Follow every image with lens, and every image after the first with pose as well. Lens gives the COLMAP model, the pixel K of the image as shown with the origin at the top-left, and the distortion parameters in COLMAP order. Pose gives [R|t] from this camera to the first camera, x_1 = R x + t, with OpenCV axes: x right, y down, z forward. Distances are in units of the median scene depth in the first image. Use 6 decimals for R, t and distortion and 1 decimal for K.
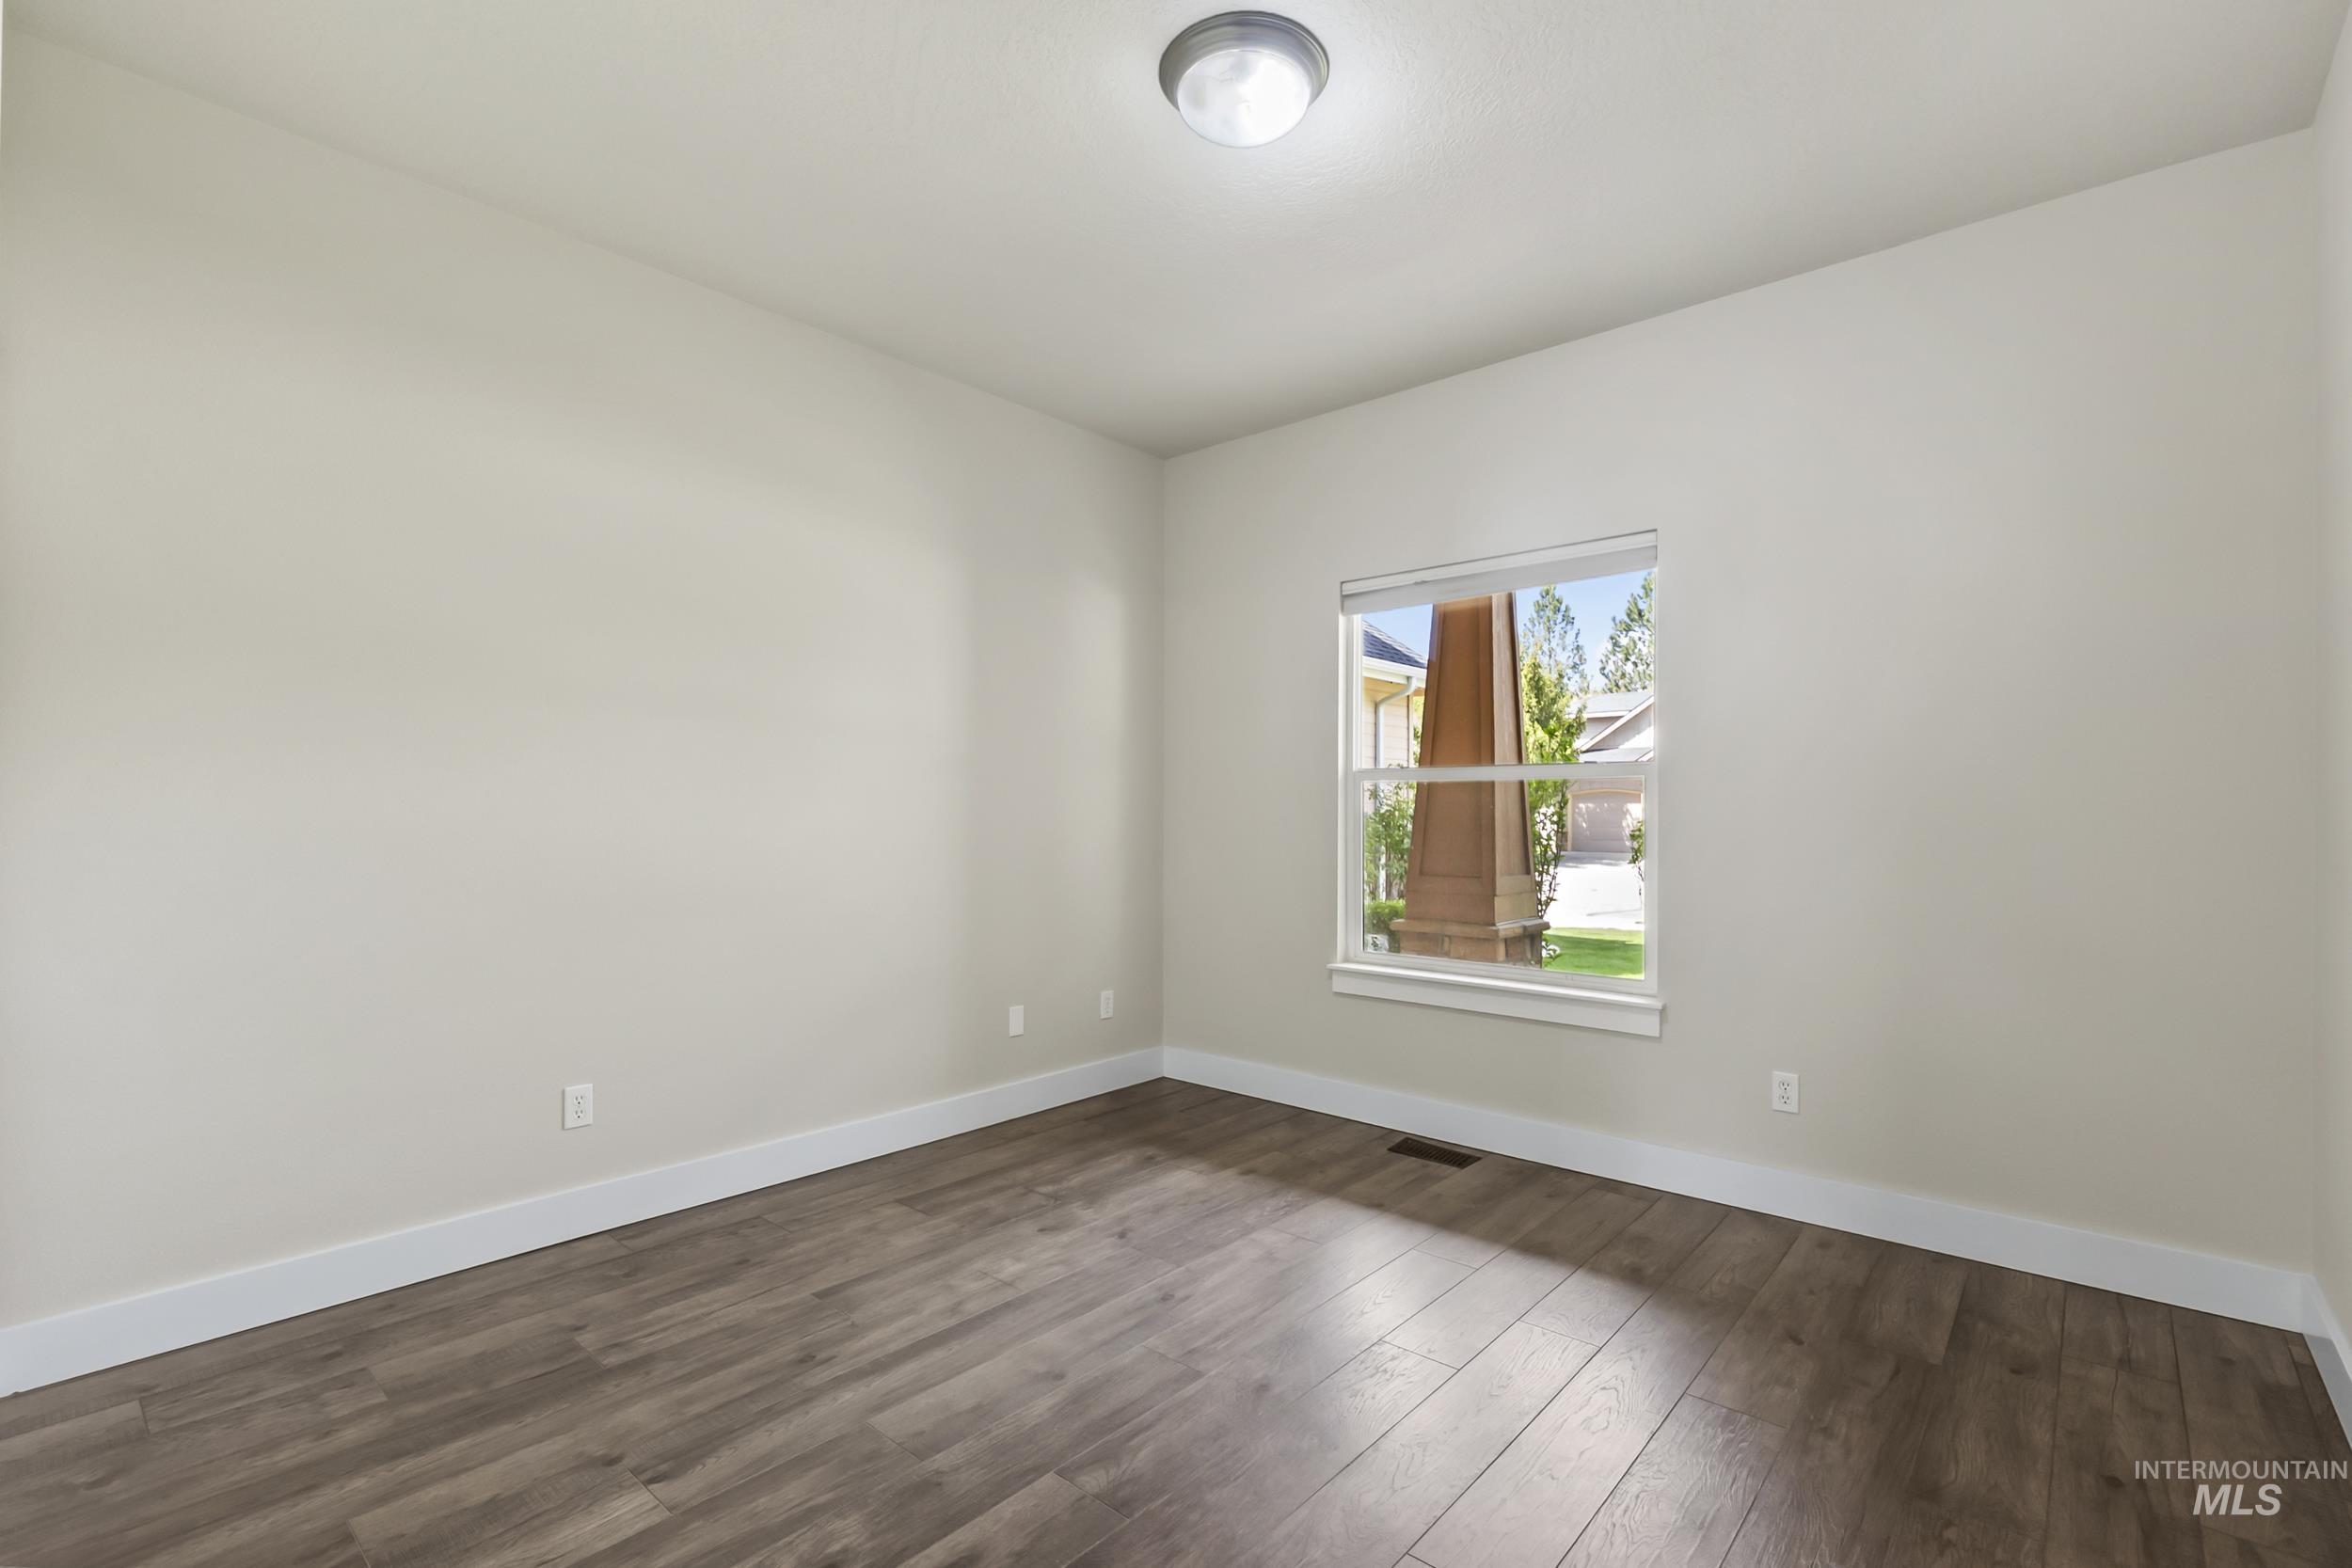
lens RADIAL K [[1062.4, 0, 1180.9], [0, 1062.4, 799.2], [0, 0, 1]] dist [-0.004487, -0.000321]
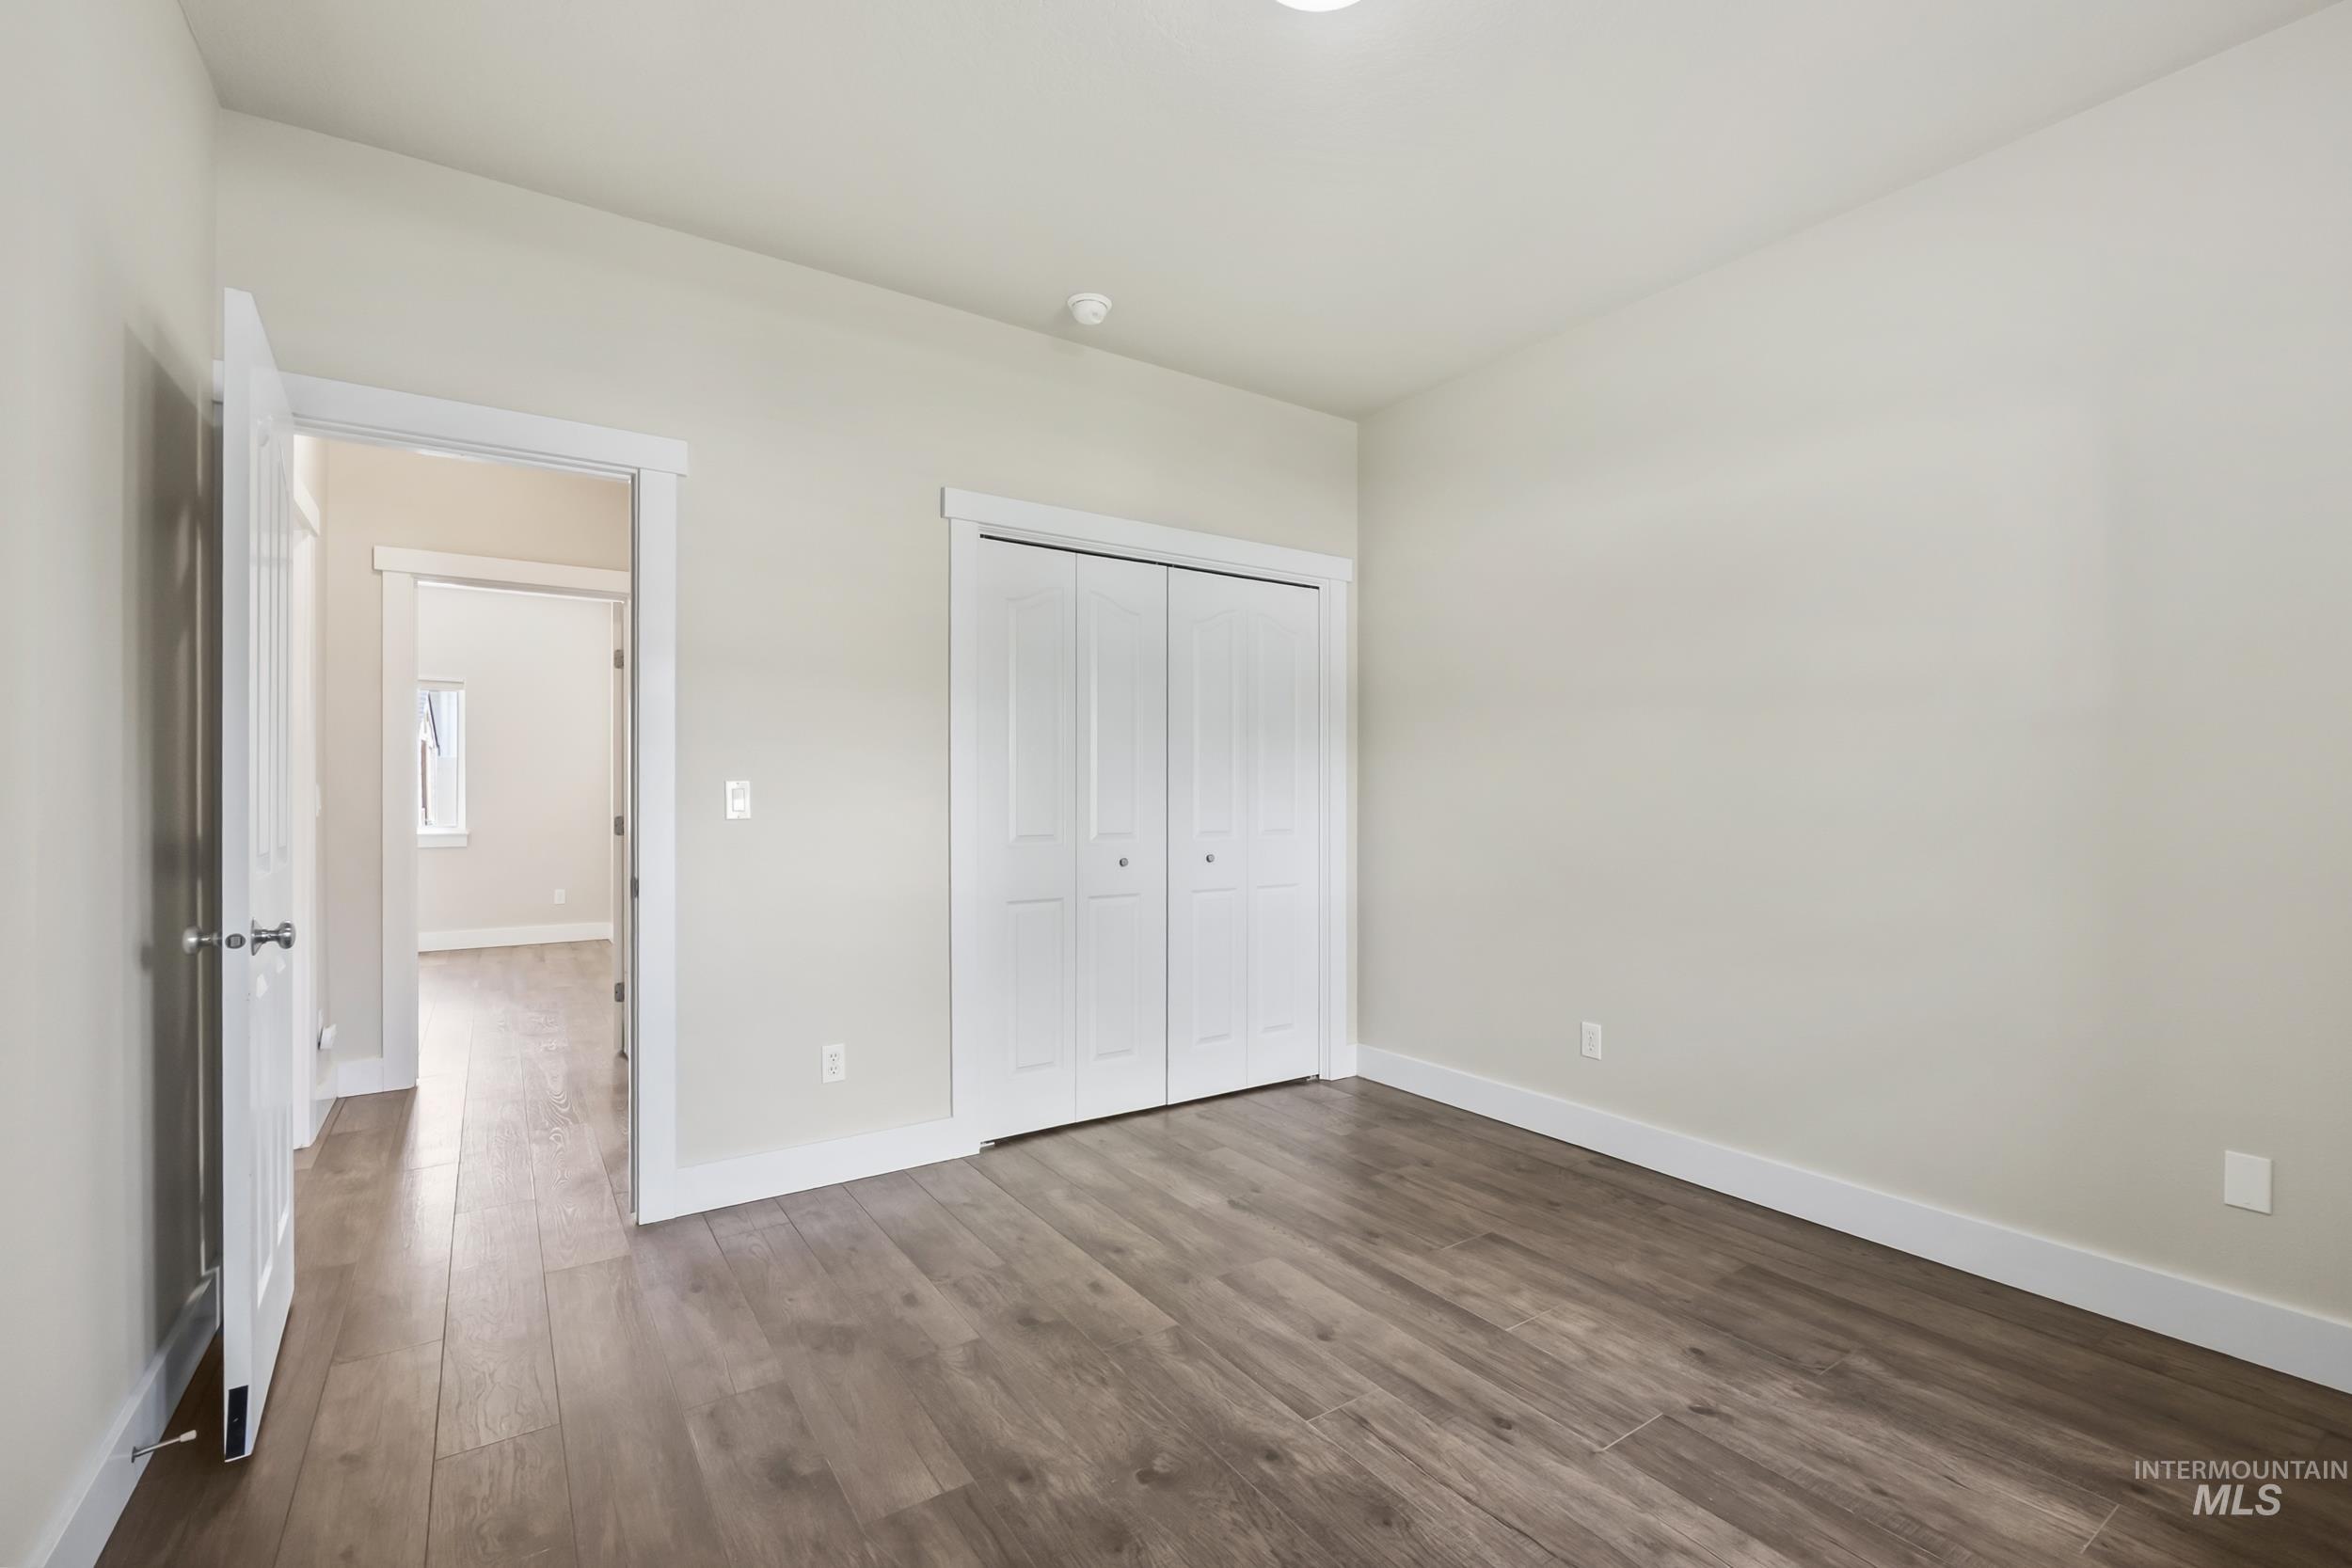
lens RADIAL K [[1013.6, 0, 1177.4], [0, 1013.6, 778.5], [0, 0, 1]] dist [-0.003643, -0.000965]
pose [[-0.254324, -0.022625, -0.966854, 0.706734], [0.007991, 0.999643, -0.025494, 0.020907], [0.967086, -0.014210, -0.254052, 0.896576]]
